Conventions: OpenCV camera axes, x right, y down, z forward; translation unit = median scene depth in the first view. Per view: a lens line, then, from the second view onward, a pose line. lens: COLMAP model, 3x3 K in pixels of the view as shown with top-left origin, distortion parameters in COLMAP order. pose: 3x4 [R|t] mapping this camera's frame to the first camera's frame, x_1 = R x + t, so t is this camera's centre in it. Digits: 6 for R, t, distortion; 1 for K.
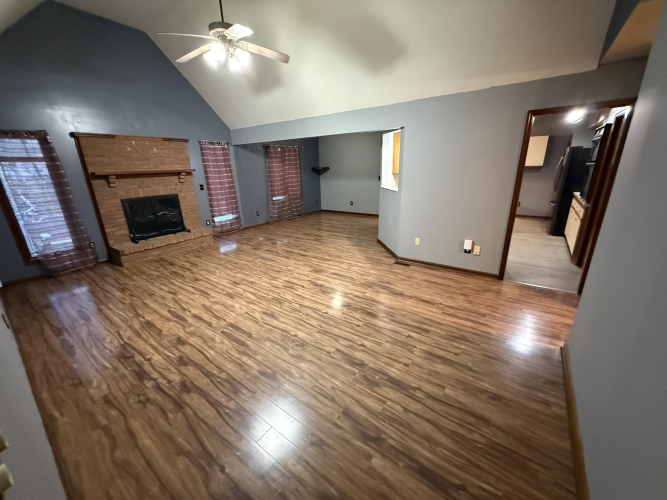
lens RADIAL K [[266.4, 0, 333.6], [0, 266.4, 250.2], [0, 0, 1]] dist [0.001762, -0.000267]
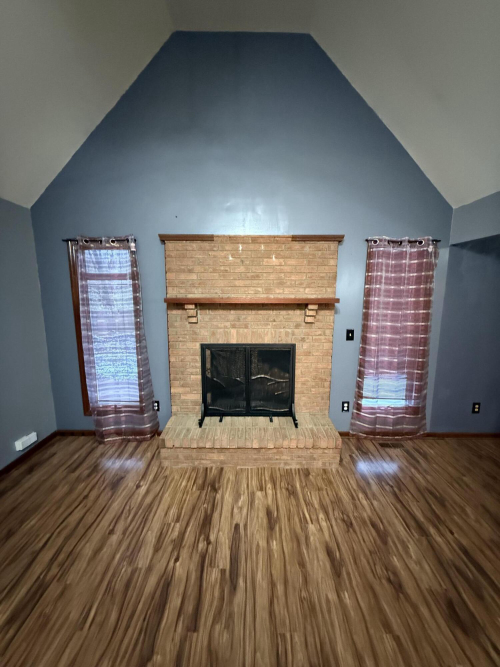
lens RADIAL K [[266.4, 0, 250.6], [0, 266.4, 333.6], [0, 0, 1]] dist [0.001762, -0.000267]
pose [[0.583248, 0.157890, -0.796802, -0.233871], [-0.265803, 0.964021, -0.003539, -0.199757], [0.767575, 0.213856, 0.604230, 0.611018]]
